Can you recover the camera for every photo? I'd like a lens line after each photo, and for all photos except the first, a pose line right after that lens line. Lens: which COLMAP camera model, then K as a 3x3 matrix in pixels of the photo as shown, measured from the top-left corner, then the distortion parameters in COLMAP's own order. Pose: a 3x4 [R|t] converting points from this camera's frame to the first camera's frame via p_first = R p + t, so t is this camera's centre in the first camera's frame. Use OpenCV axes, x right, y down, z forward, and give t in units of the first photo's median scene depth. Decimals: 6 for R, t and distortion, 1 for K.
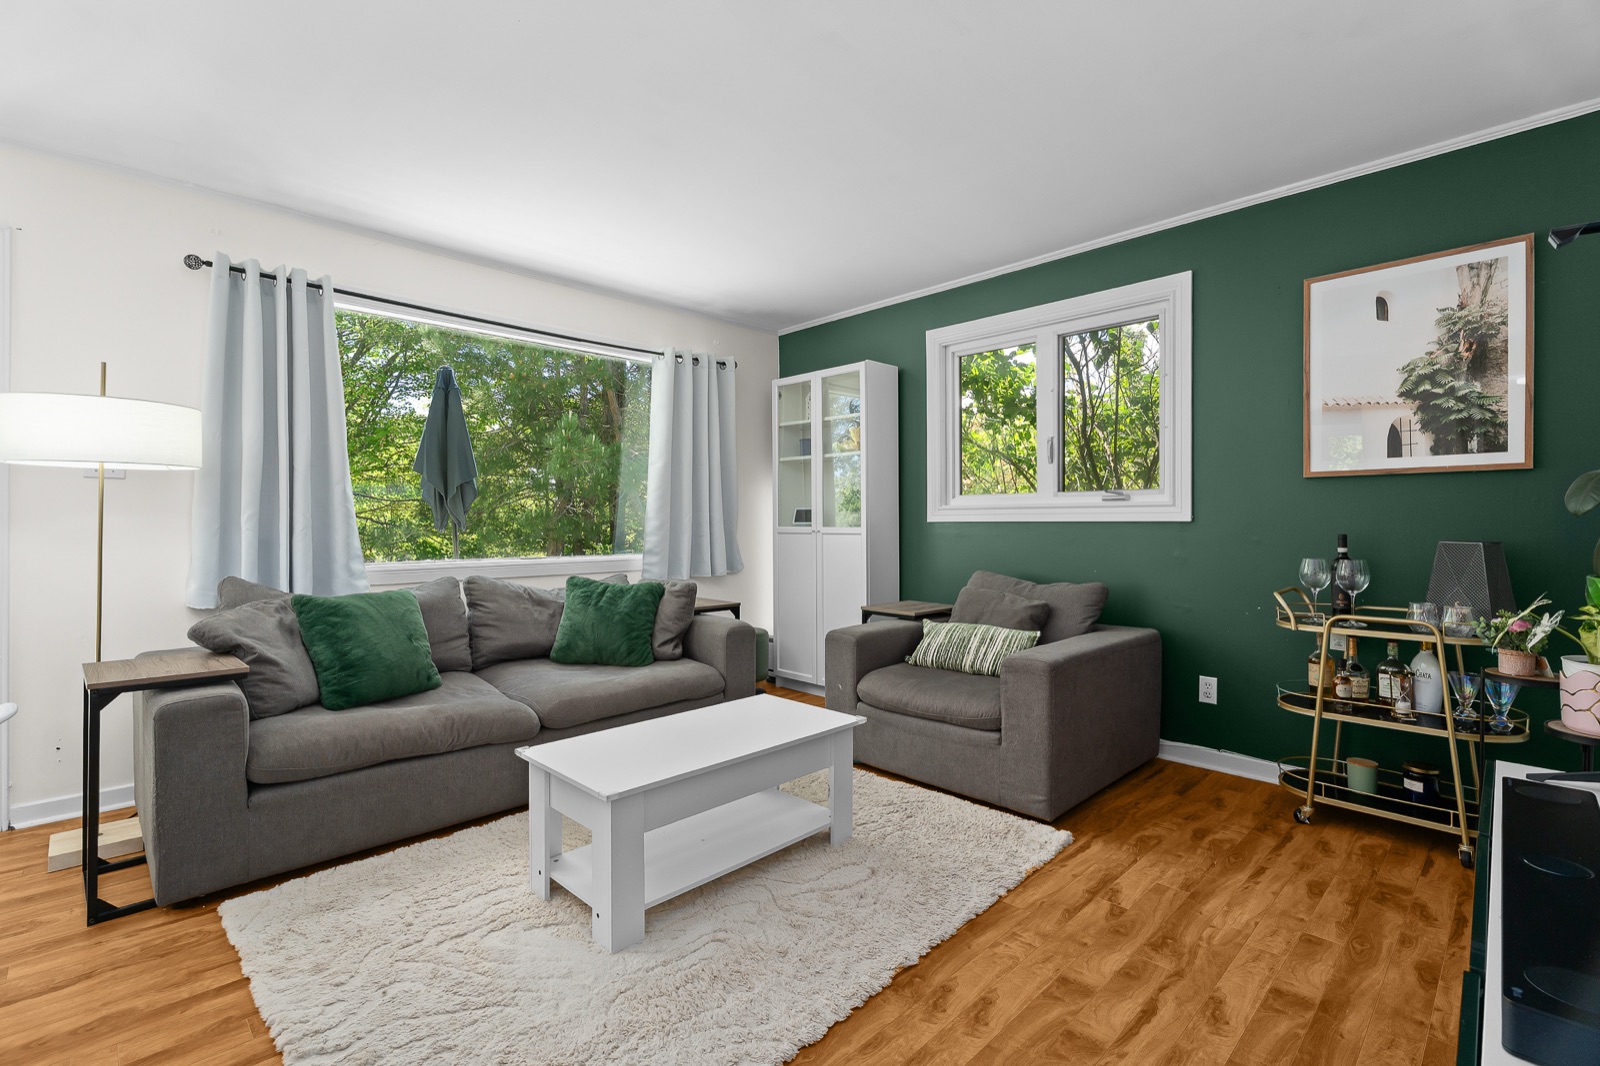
lens RADIAL K [[718.2, 0, 796.0], [0, 718.2, 526.5], [0, 0, 1]] dist [0.001231, 0.000190]
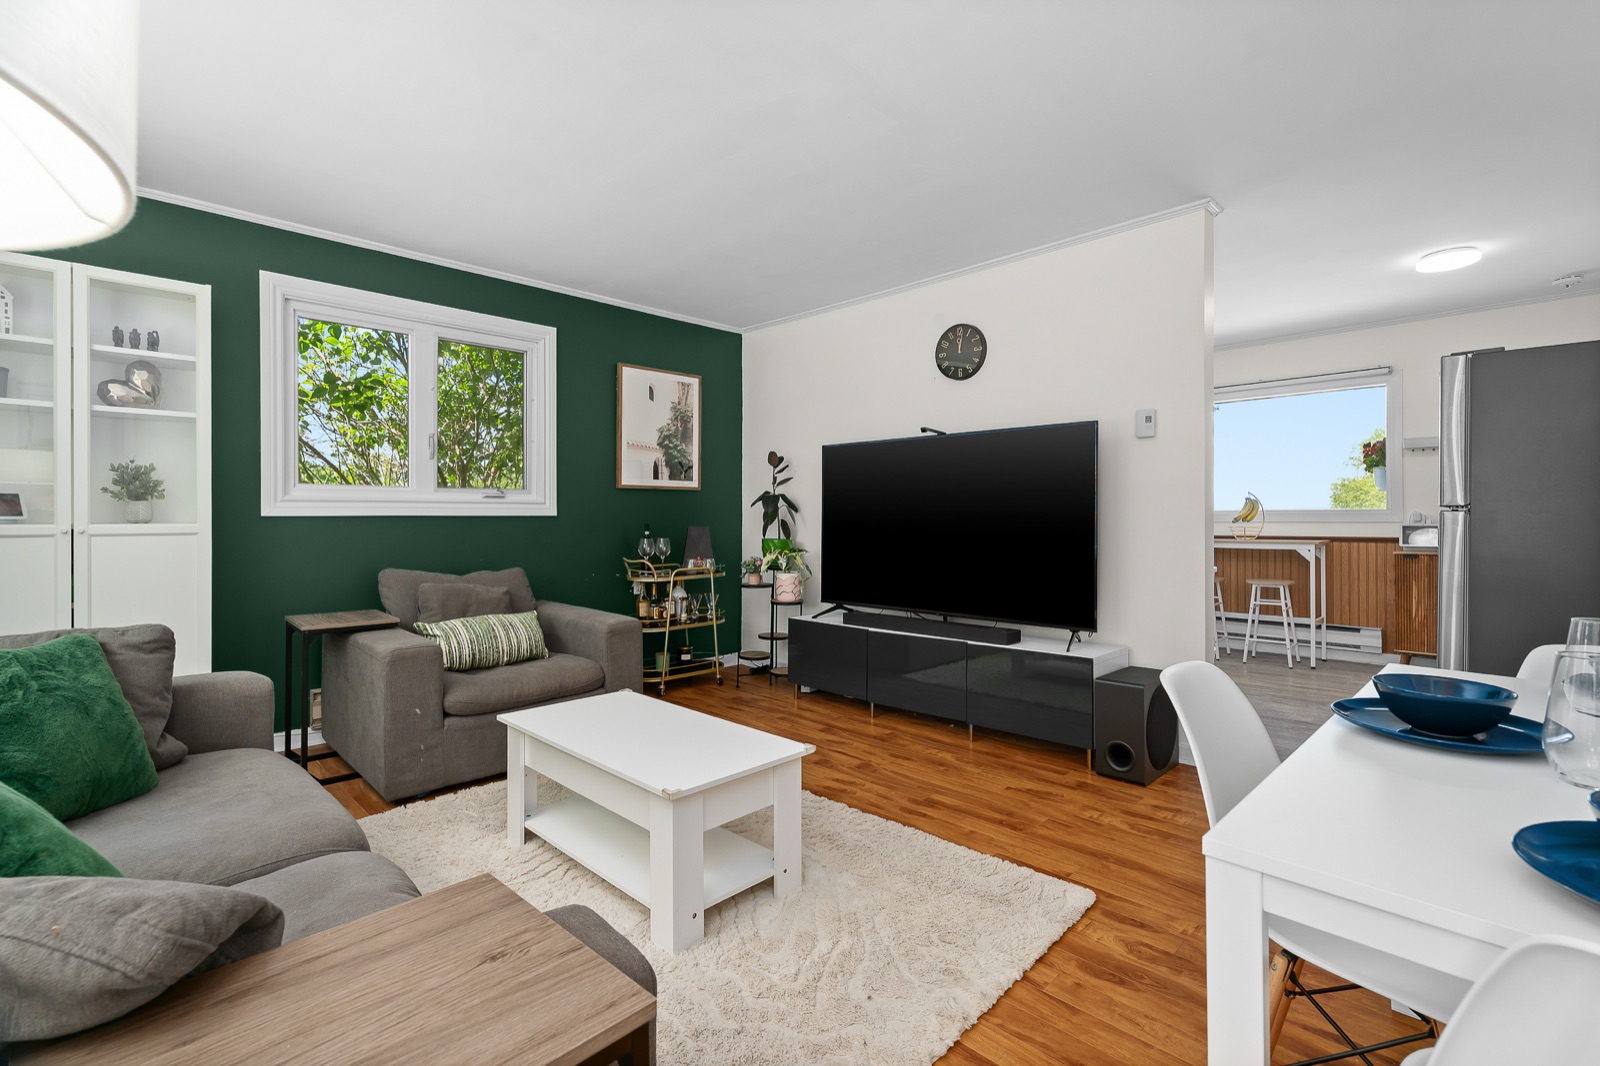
lens RADIAL K [[726.2, 0, 792.4], [0, 726.2, 516.1], [0, 0, 1]] dist [0.001840, 0.000225]
pose [[-0.003119, 0.000965, 0.999995, -0.998711], [0.007176, 0.999974, -0.000943, -0.002635], [-0.999969, 0.007173, -0.003126, 0.707203]]
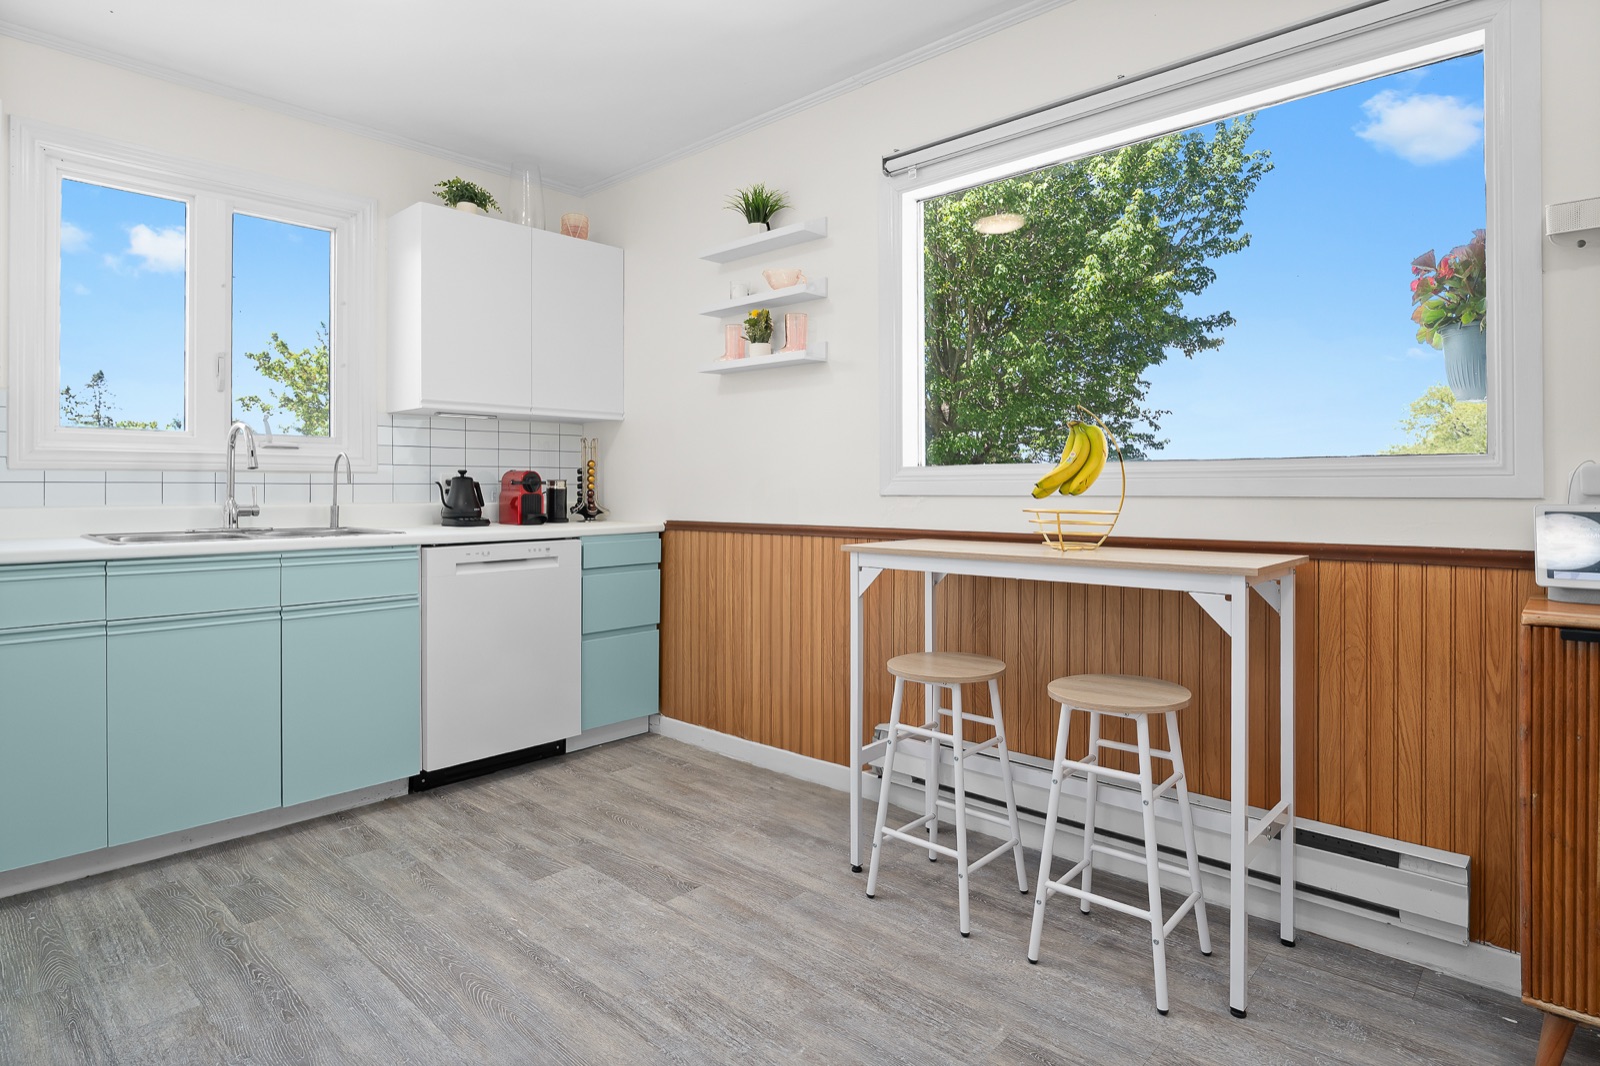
lens RADIAL K [[863.8, 0, 795.8], [0, 863.8, 488.1], [0, 0, 1]] dist [-0.020137, 0.008087]
pose [[-0.042754, 0.000968, 0.999085, 0.343164], [0.004020, 0.999992, -0.000797, 0.014799], [-0.999078, 0.003983, -0.042758, -0.356133]]
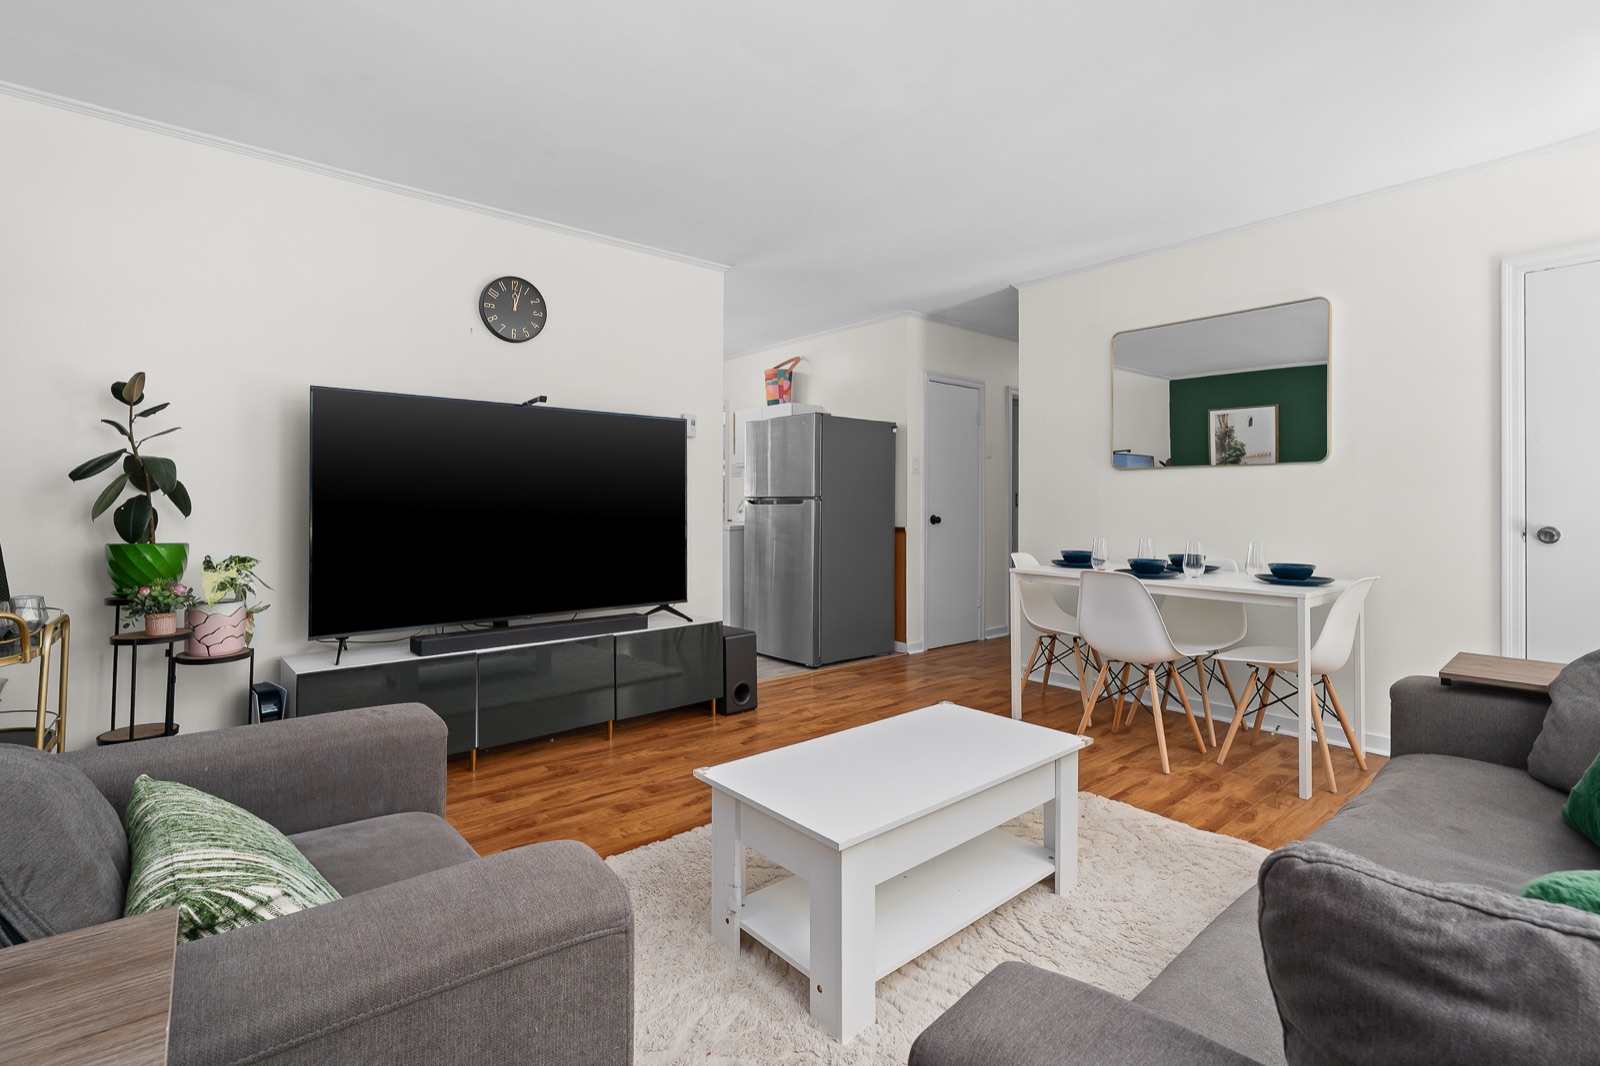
lens RADIAL K [[752.3, 0, 778.9], [0, 752.3, 497.8], [0, 0, 1]] dist [-0.001679, 0.000054]
pose [[-0.996189, -0.000217, 0.087225, -0.051170], [-0.000066, 0.999998, 0.001733, -0.010380], [-0.087225, 0.001720, -0.996187, 1.671110]]
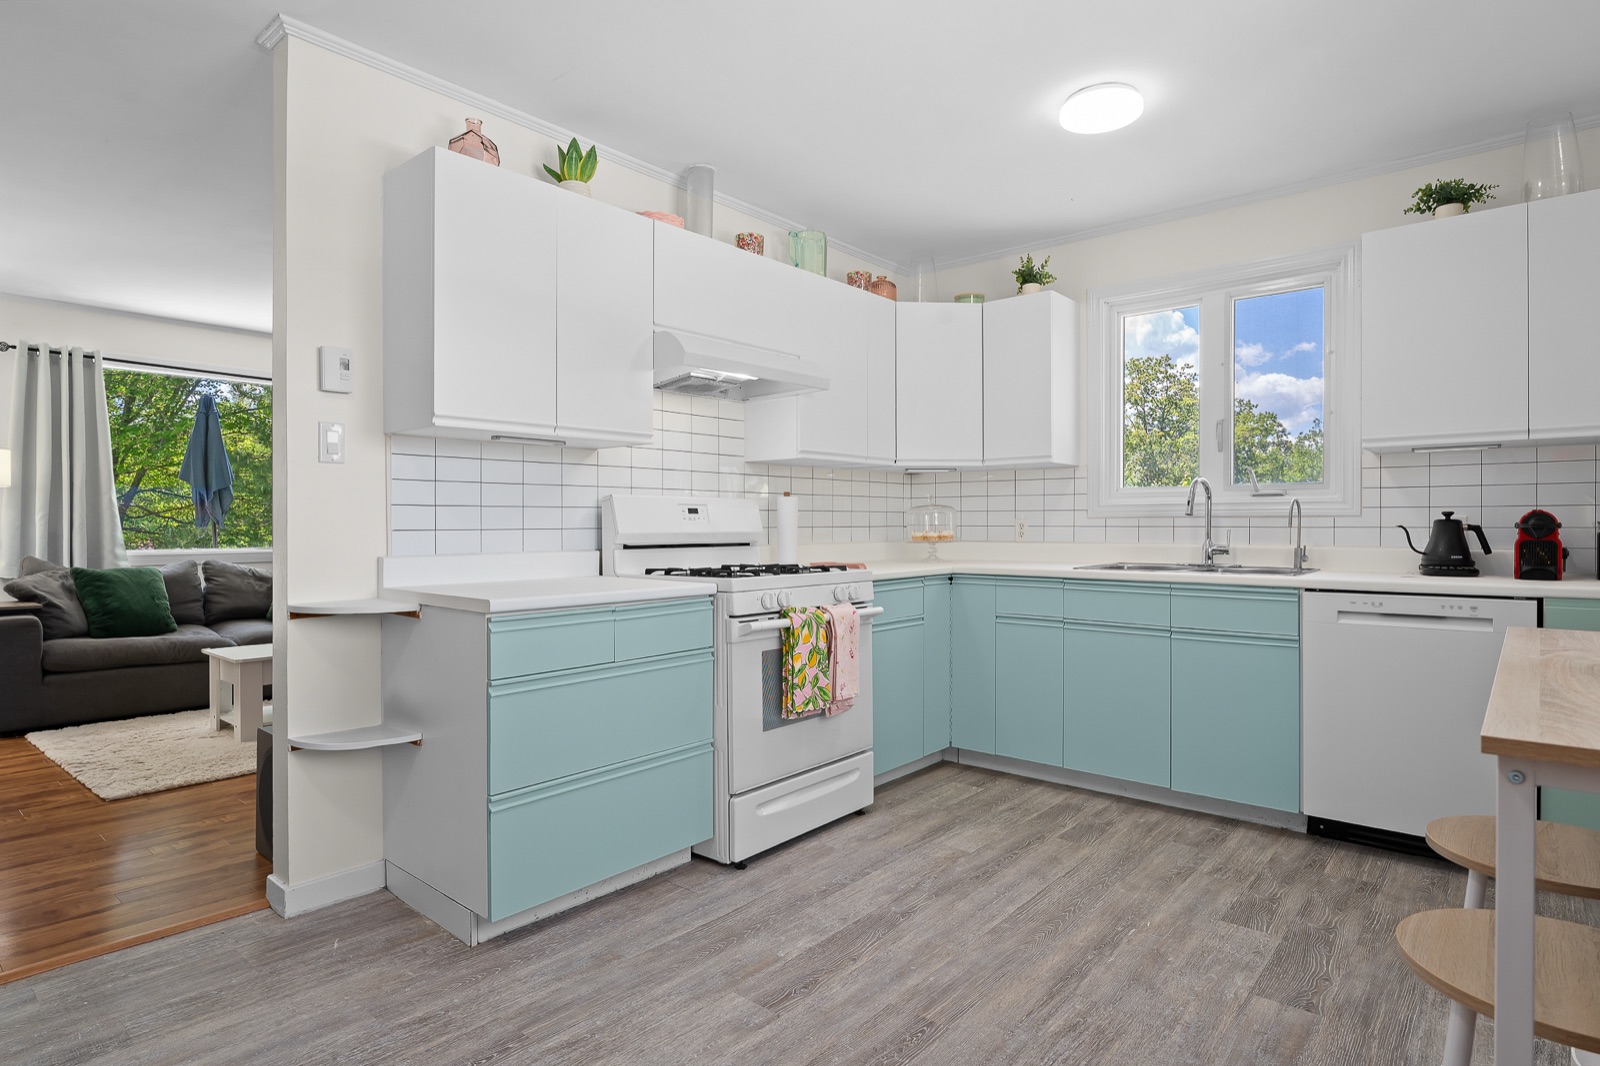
lens RADIAL K [[856.0, 0, 800.0], [0, 856.0, 533.0], [0, 0, 1]] dist [-0.011911, -0.001055]
pose [[0.996390, 0.002082, 0.084868, 0.734121], [-0.002452, 0.999988, 0.004257, 0.009813], [-0.084858, -0.004450, 0.996383, -0.986986]]
